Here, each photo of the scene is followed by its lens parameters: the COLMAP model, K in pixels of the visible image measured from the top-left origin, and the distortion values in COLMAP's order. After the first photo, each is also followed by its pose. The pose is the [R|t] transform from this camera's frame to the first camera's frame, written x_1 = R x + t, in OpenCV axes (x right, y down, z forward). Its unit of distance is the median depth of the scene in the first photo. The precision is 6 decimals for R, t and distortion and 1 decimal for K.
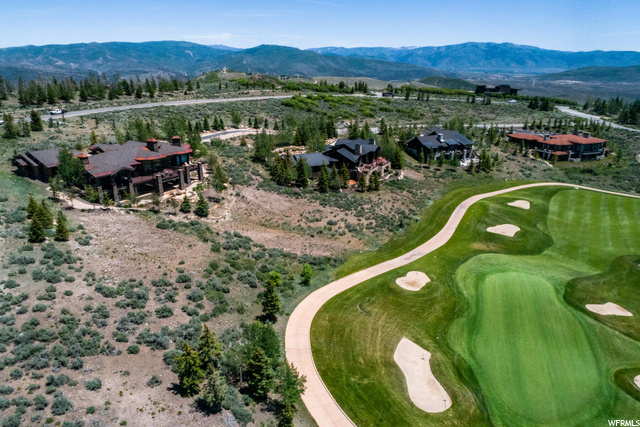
lens RADIAL K [[429.8, 0, 318.4], [0, 429.8, 213.6], [0, 0, 1]] dist [-0.005814, 0.007259]
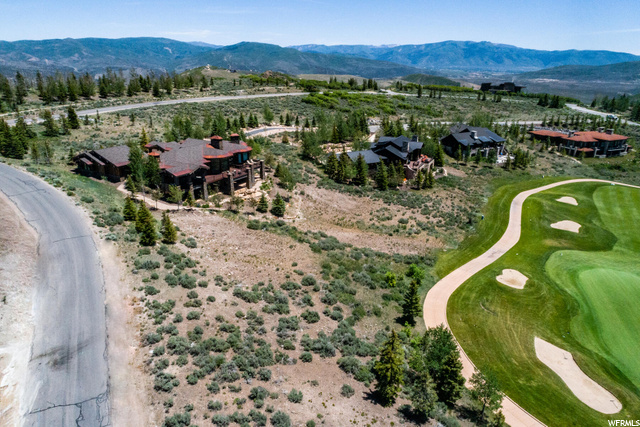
lens RADIAL K [[429.8, 0, 318.0], [0, 429.8, 213.6], [0, 0, 1]] dist [-0.005814, 0.007259]
pose [[0.999029, -0.010341, 0.042818, -0.169654], [0.010135, 0.999936, 0.005028, -0.002325], [-0.042867, -0.004589, 0.999070, 0.019644]]
